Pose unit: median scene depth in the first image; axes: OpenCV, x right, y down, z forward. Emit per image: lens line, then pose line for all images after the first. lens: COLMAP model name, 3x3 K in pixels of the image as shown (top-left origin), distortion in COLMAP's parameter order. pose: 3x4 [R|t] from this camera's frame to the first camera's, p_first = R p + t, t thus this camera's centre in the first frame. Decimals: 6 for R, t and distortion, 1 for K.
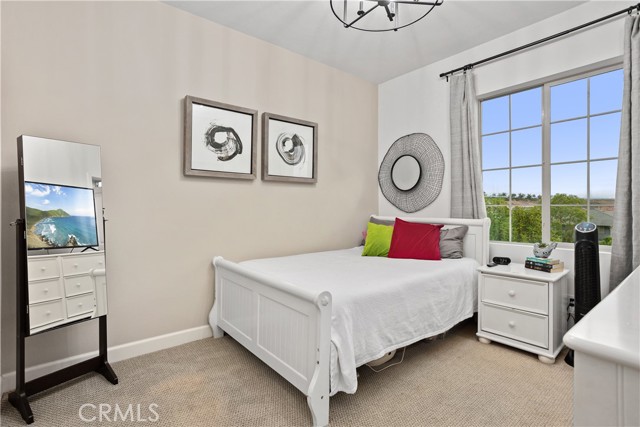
lens RADIAL K [[308.2, 0, 315.8], [0, 308.2, 210.3], [0, 0, 1]] dist [-0.052947, 0.028407]
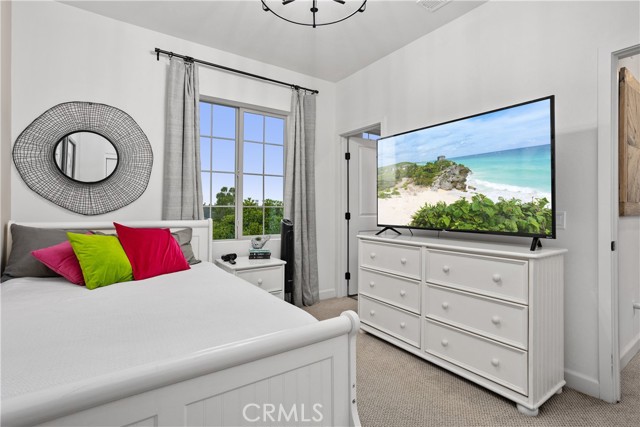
lens RADIAL K [[308.2, 0, 315.8], [0, 308.2, 210.3], [0, 0, 1]] dist [-0.052947, 0.028407]
pose [[0.081595, -0.004096, 0.996657, -0.419162], [0.001338, 0.999991, 0.004001, -0.006391], [-0.996665, 0.001007, 0.081600, 0.543720]]
